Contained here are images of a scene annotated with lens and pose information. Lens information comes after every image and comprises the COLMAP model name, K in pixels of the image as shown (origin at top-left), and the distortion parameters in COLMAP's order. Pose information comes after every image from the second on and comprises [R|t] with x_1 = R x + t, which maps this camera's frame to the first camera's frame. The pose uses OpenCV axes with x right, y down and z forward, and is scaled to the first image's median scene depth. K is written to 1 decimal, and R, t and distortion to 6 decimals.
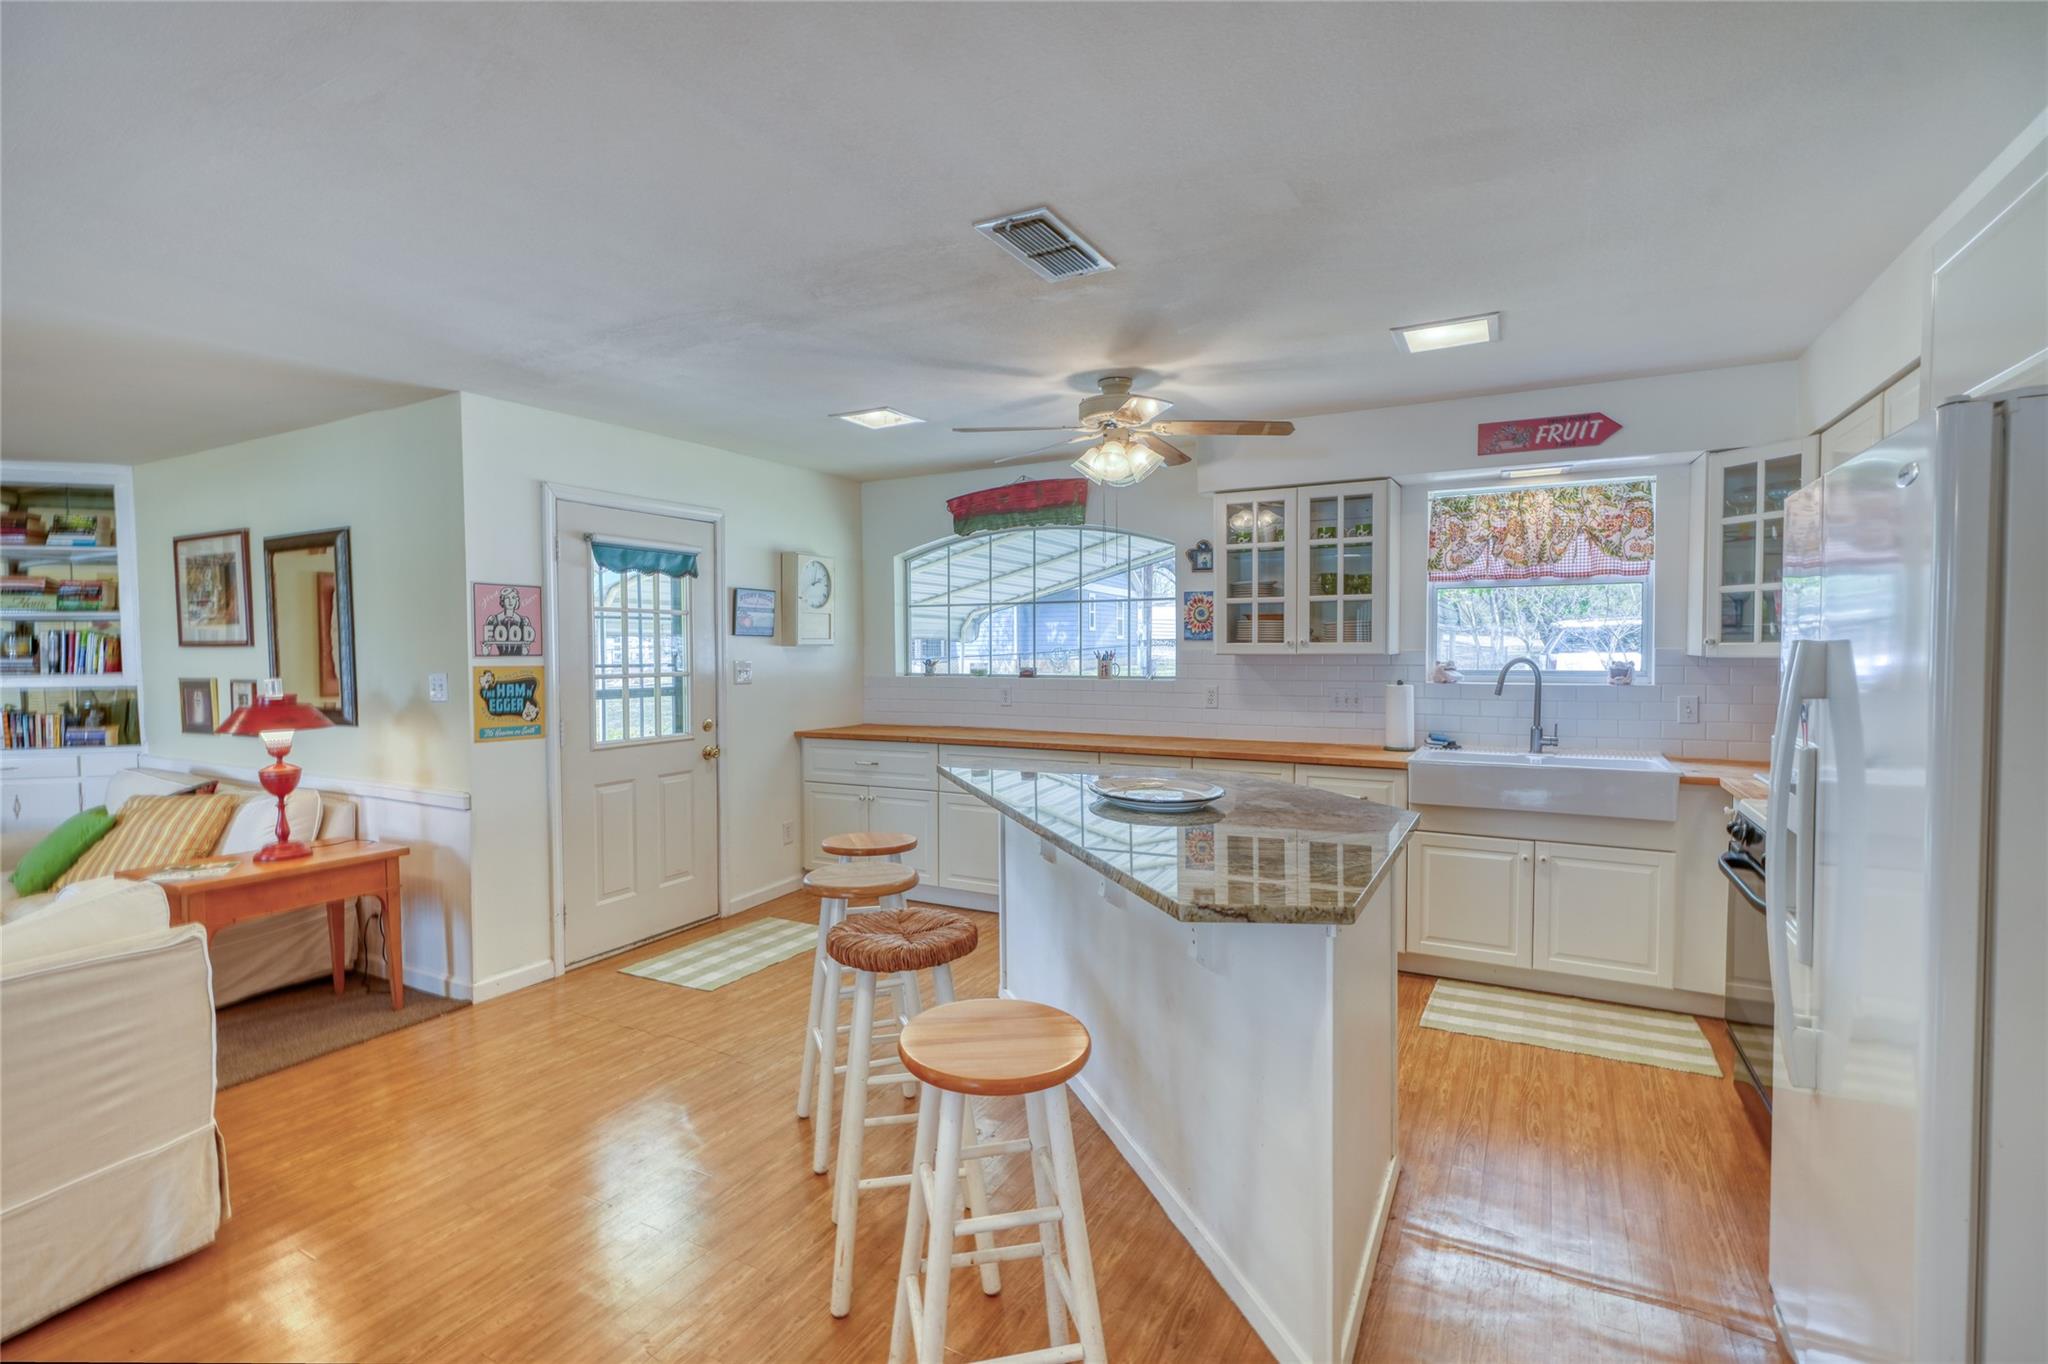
lens RADIAL K [[928.3, 0, 1012.3], [0, 928.3, 672.4], [0, 0, 1]] dist [-0.003769, 0.000879]
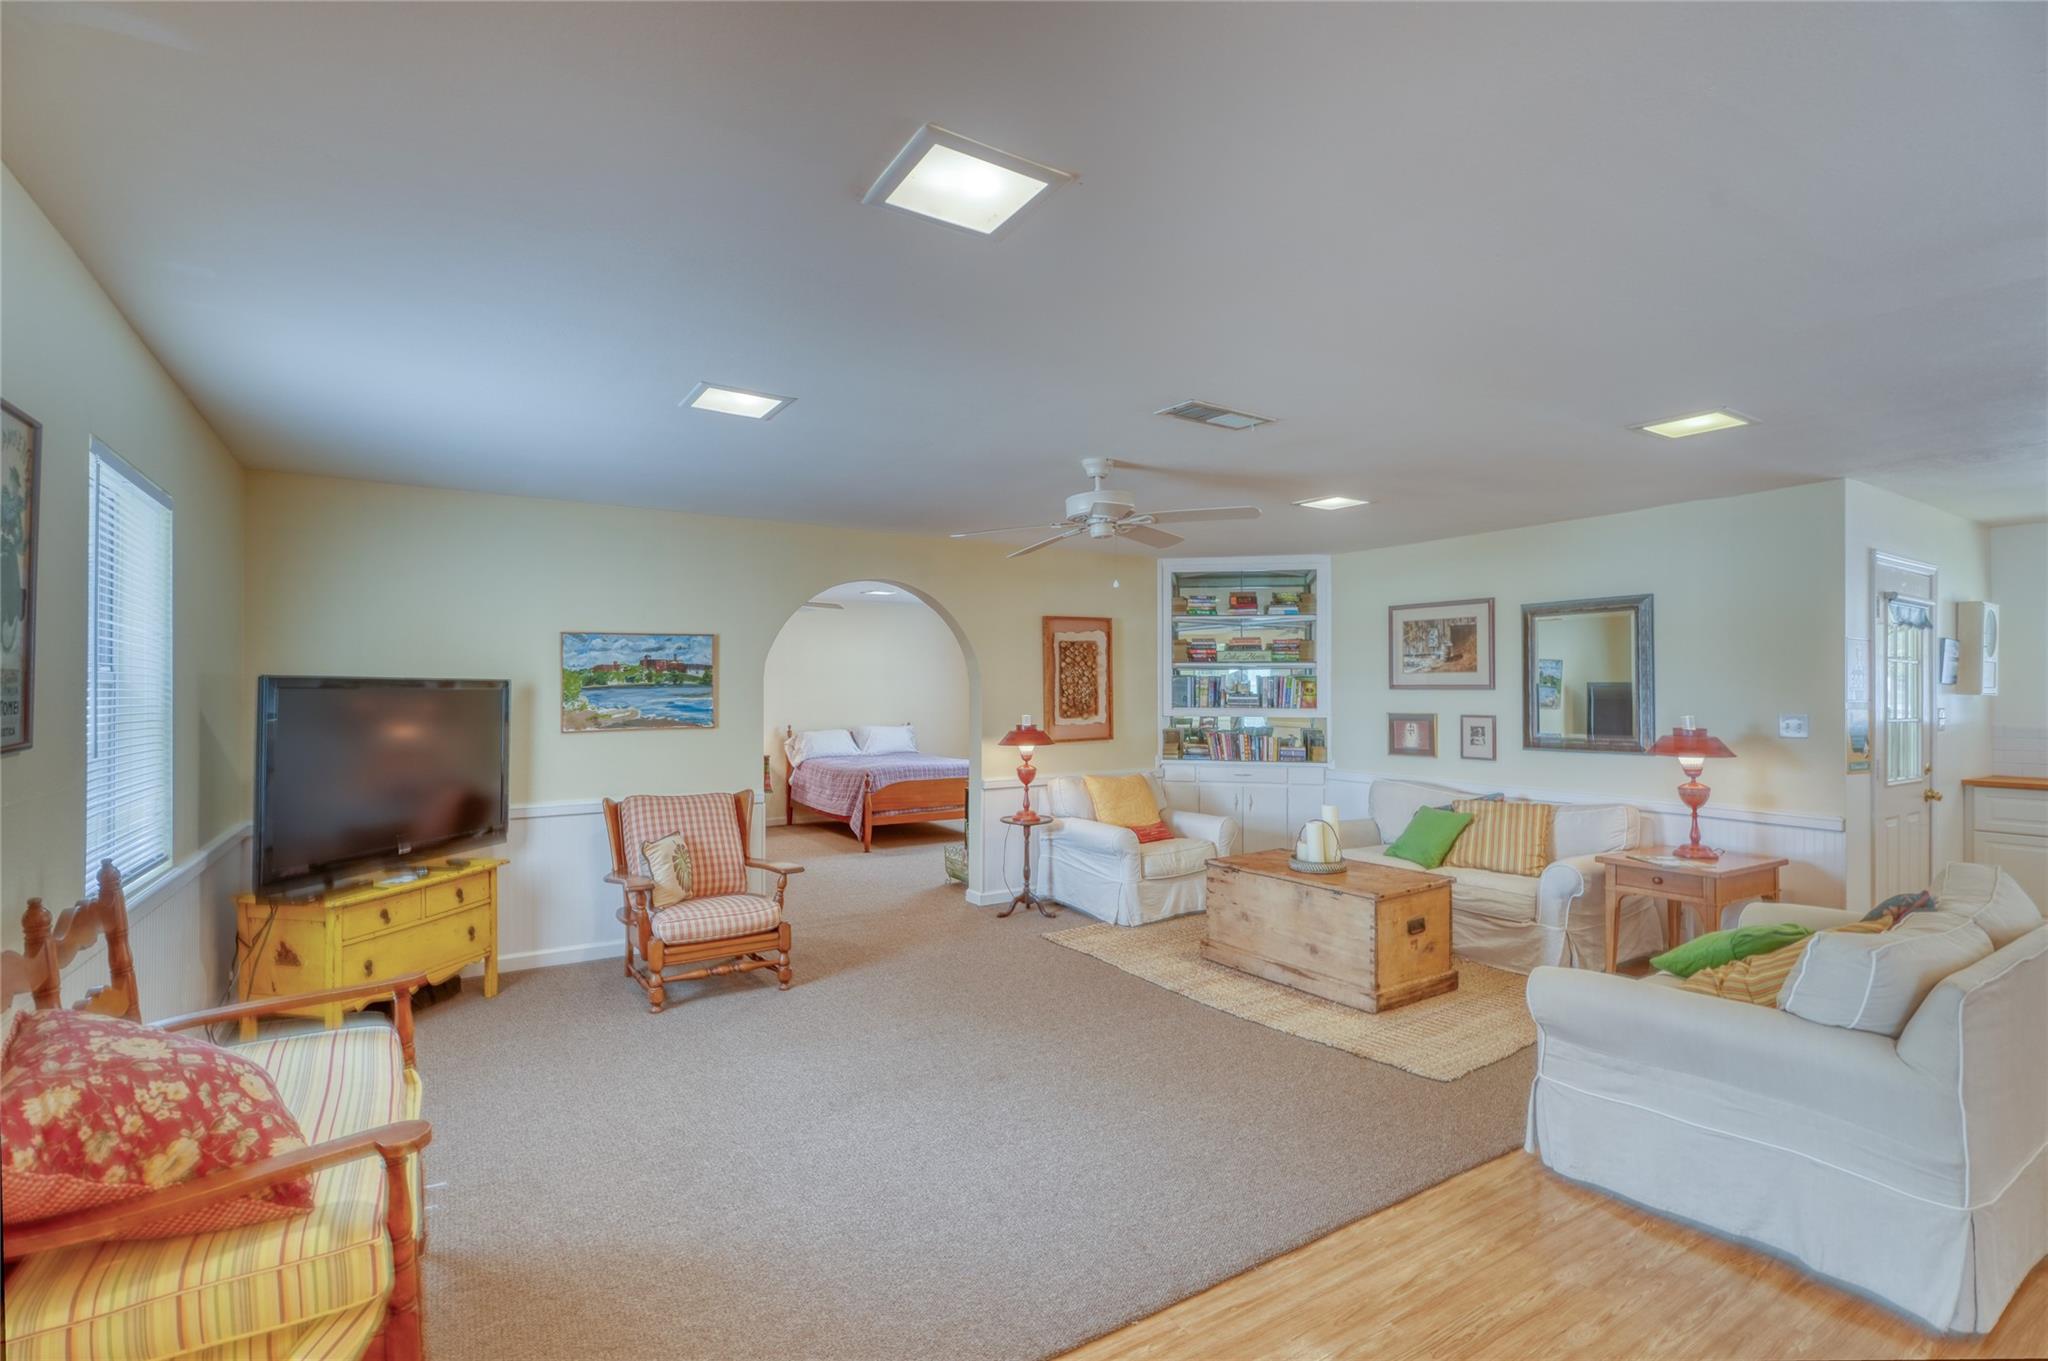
lens RADIAL K [[928.3, 0, 1029.8], [0, 928.3, 689.5], [0, 0, 1]] dist [-0.003769, 0.000879]
pose [[0.877890, 0.009972, -0.478759, -0.769293], [-0.024846, 0.999385, -0.024742, 0.019773], [0.478217, 0.033616, 0.877598, -0.432368]]
